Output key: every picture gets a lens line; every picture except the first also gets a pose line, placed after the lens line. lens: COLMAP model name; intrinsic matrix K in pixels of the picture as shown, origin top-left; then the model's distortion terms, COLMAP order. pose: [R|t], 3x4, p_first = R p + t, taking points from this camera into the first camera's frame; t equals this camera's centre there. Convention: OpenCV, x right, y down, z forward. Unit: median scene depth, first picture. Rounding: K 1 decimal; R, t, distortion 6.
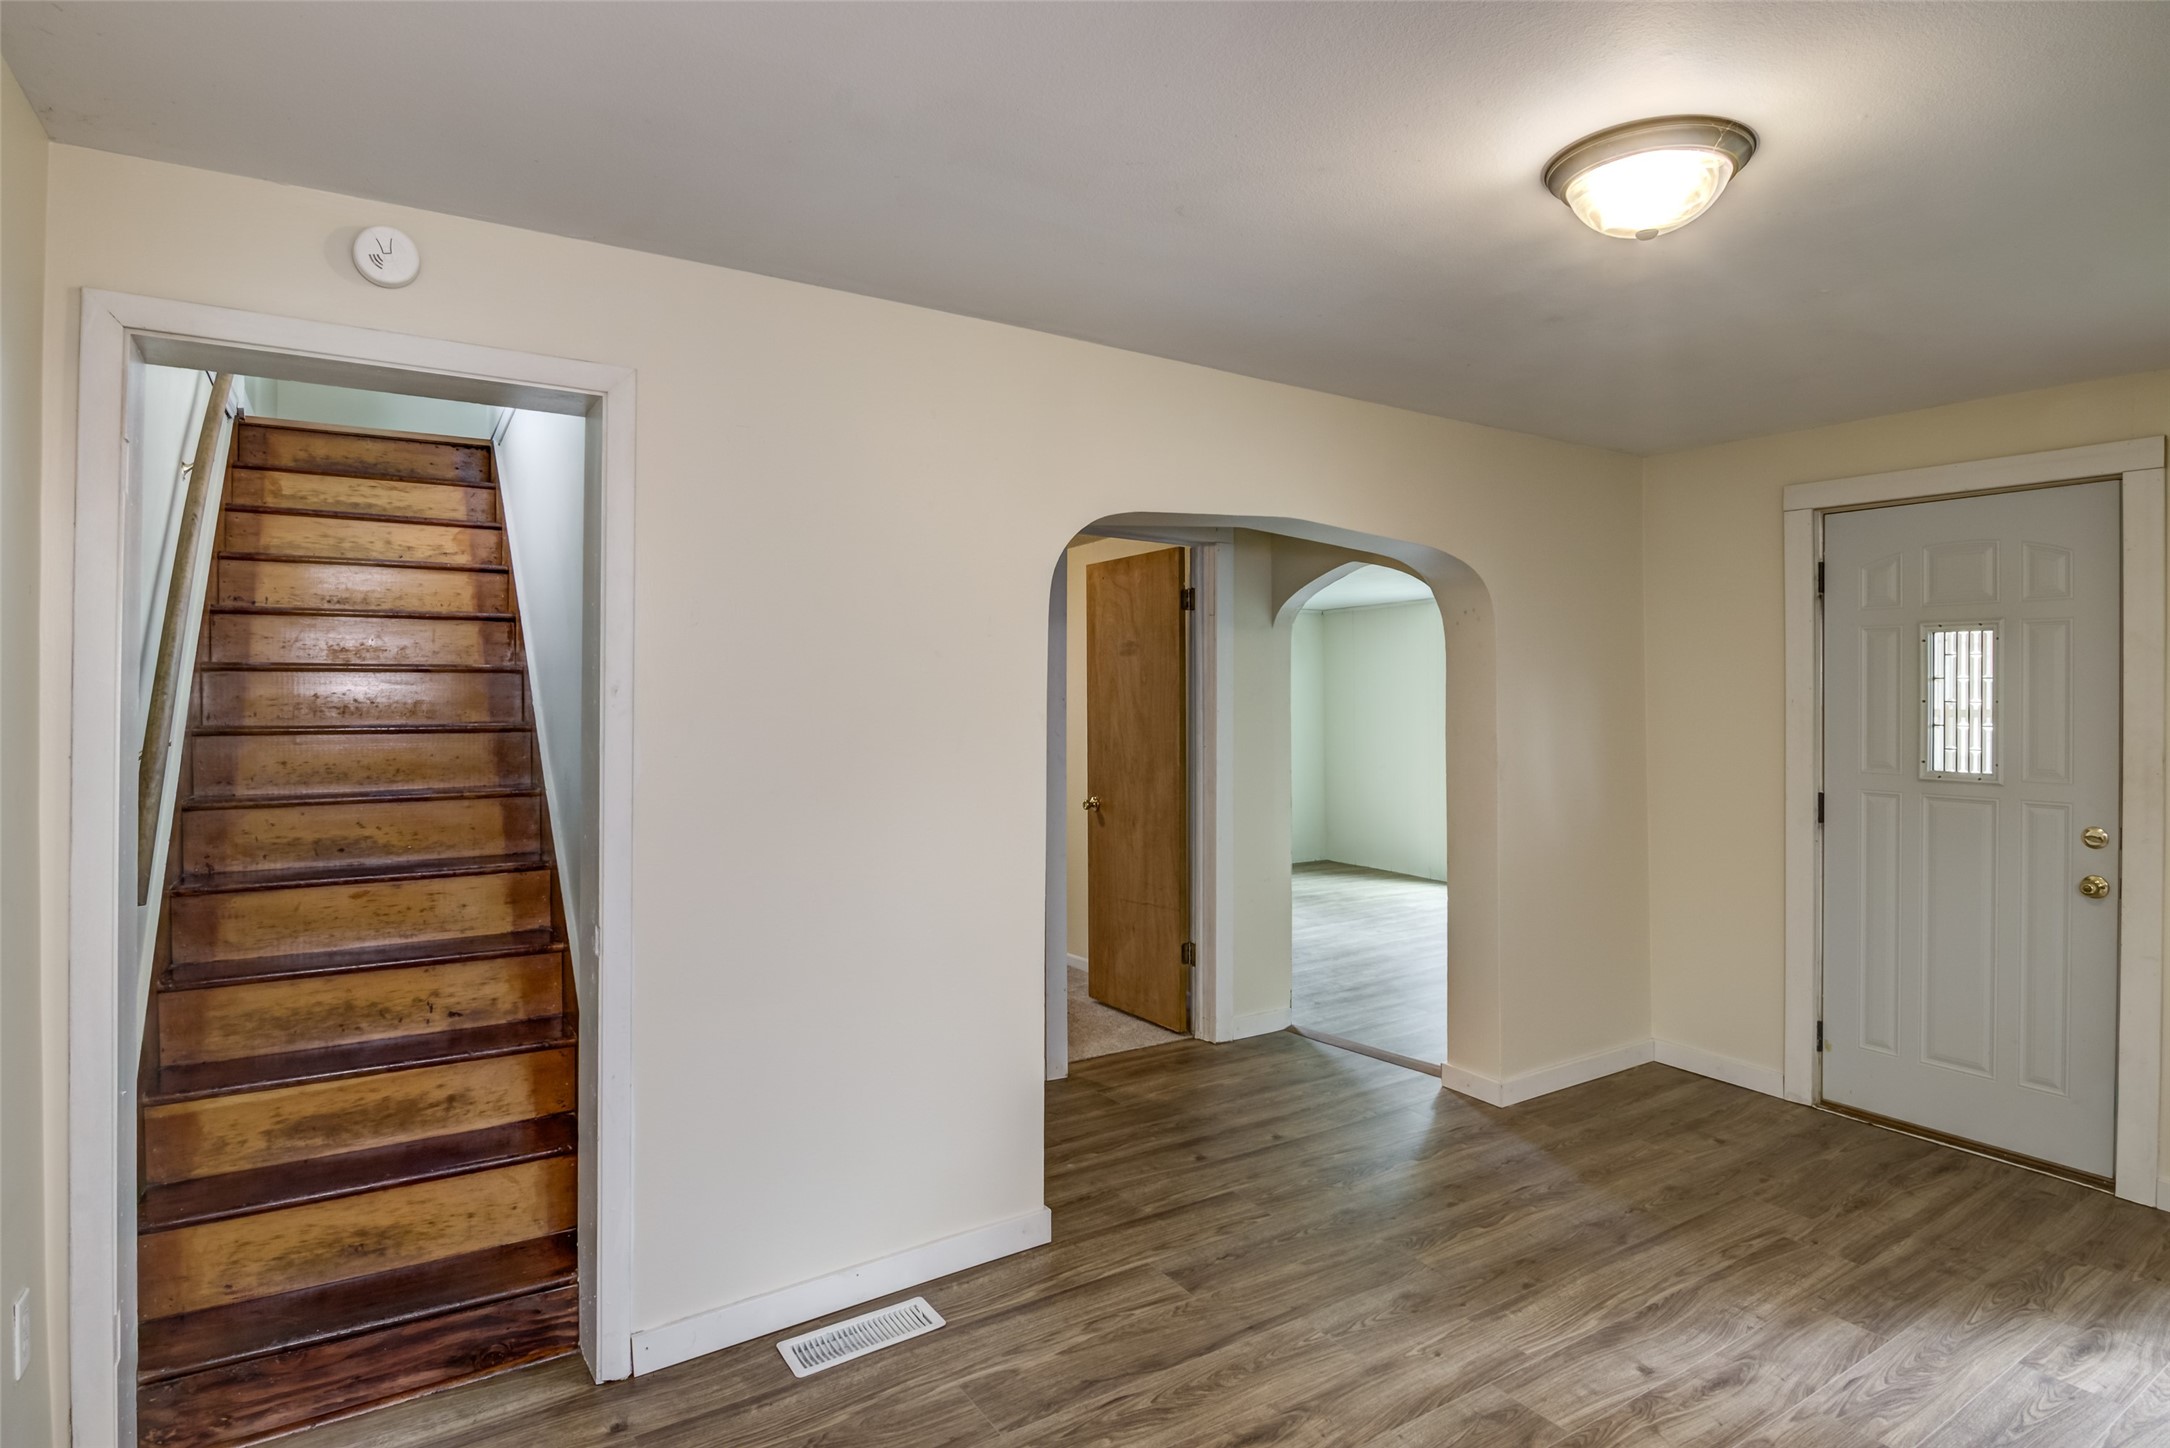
lens RADIAL K [[1112.9, 0, 1085.0], [0, 1112.9, 724.0], [0, 0, 1]] dist [-0.002048, -0.012961]
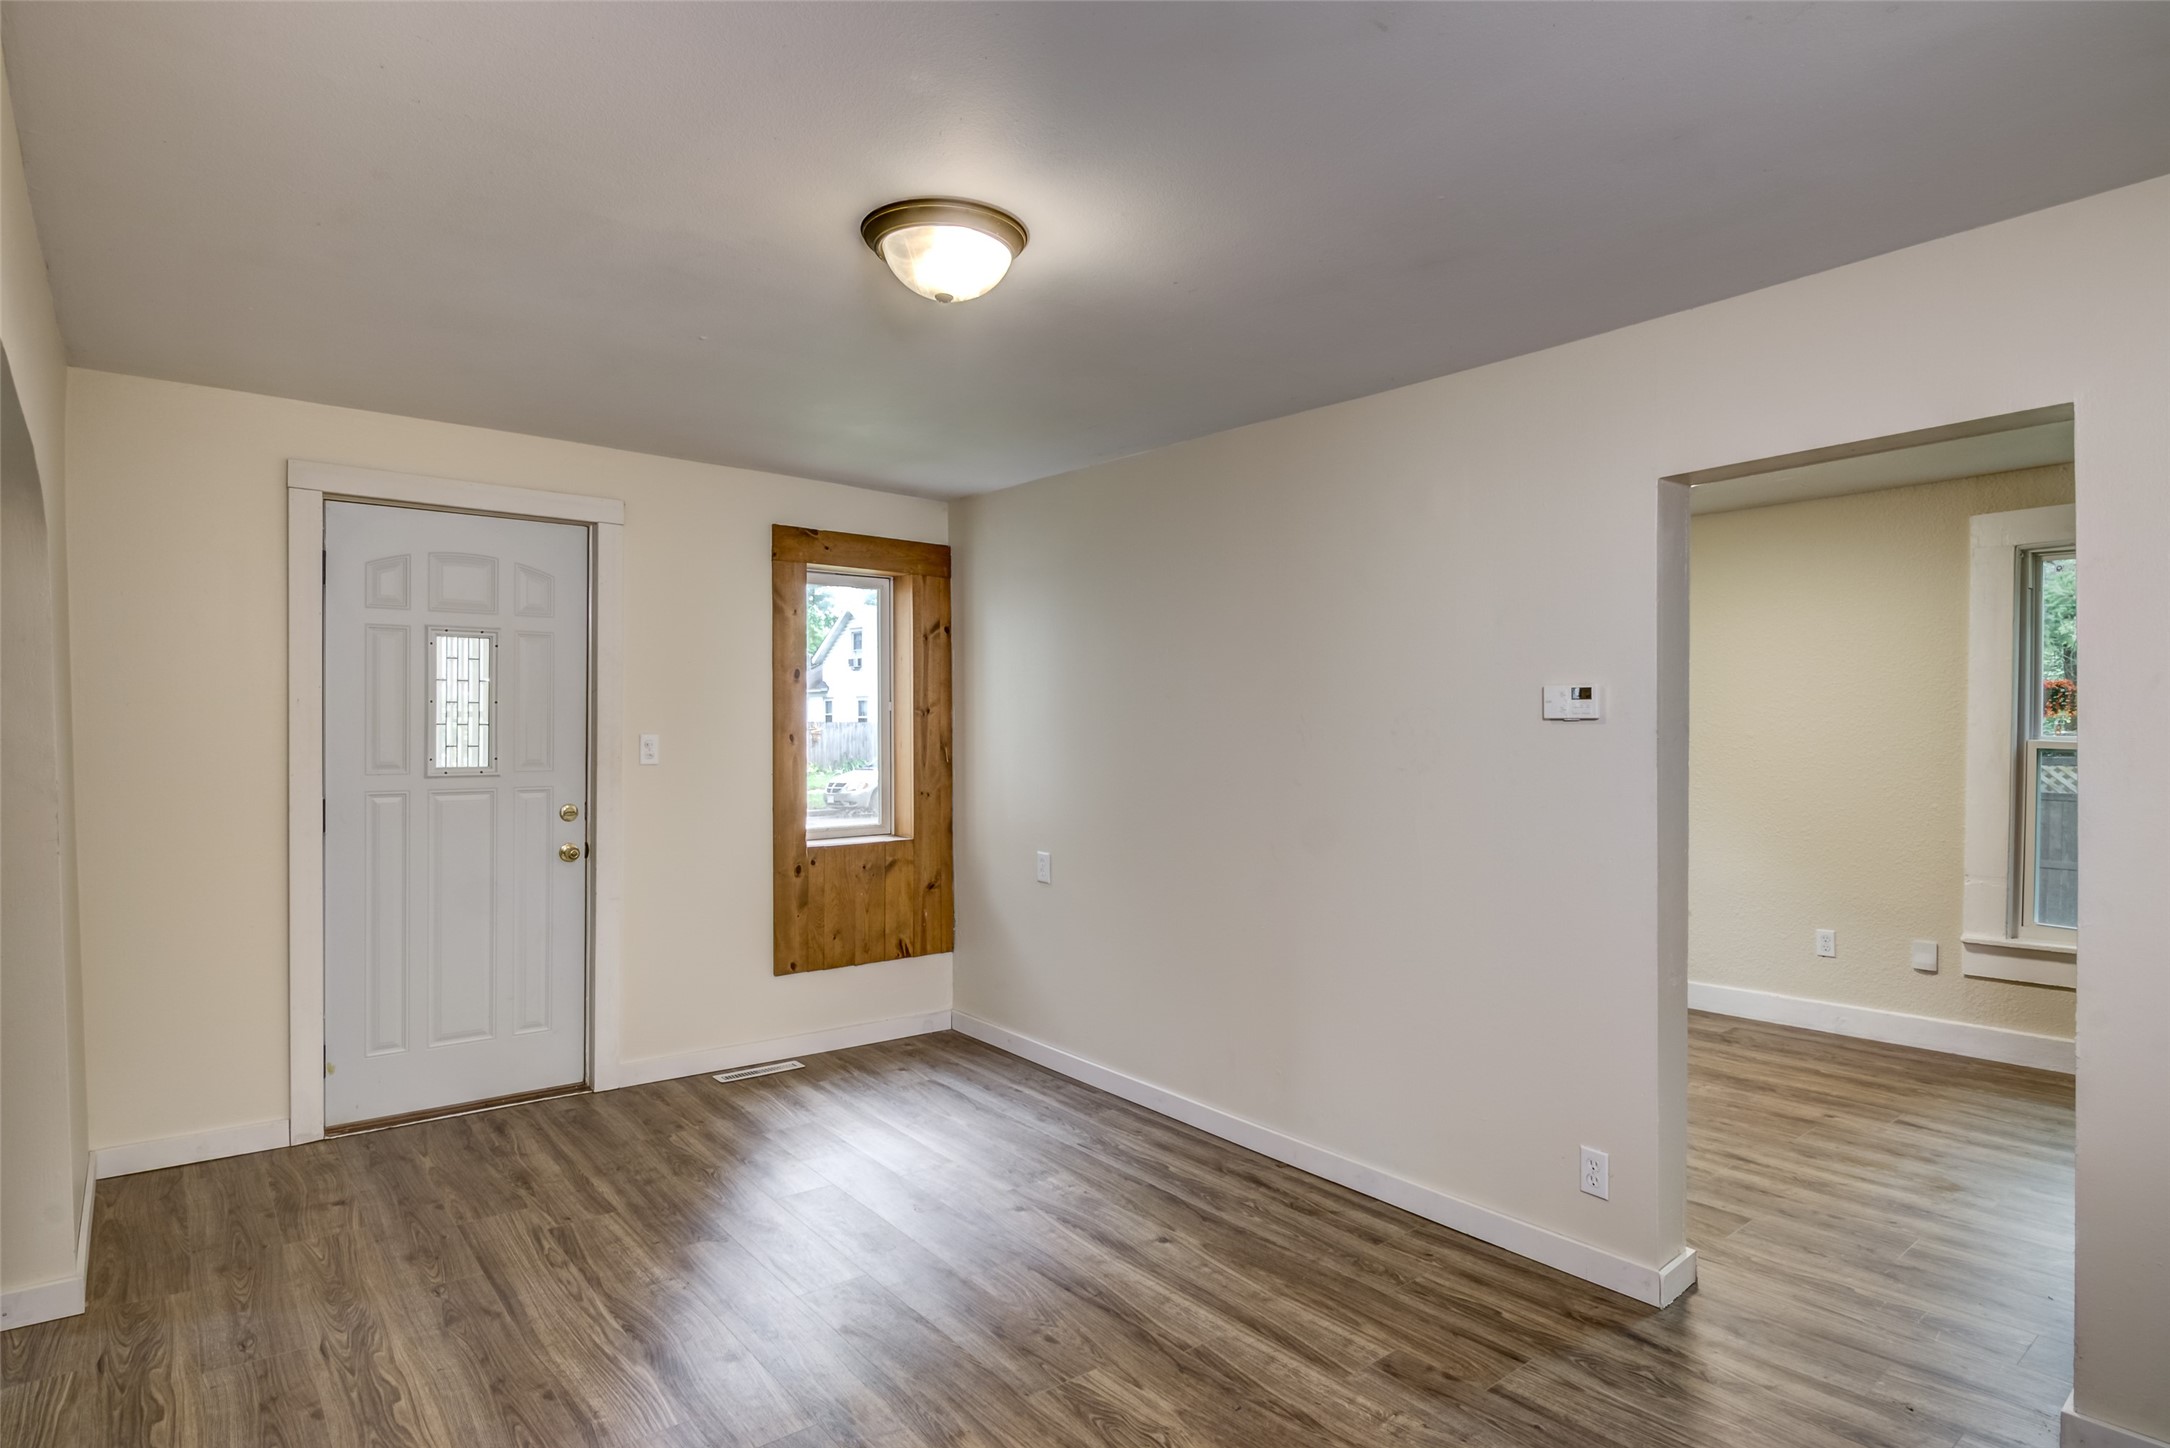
lens RADIAL K [[1153.6, 0, 1026.3], [0, 1153.6, 722.3], [0, 0, 1]] dist [-0.004242, -0.001671]
pose [[-0.092019, -0.010616, 0.995701, -0.416235], [0.011588, 0.999864, 0.011731, -0.007094], [-0.995690, 0.012617, -0.091883, 0.600781]]
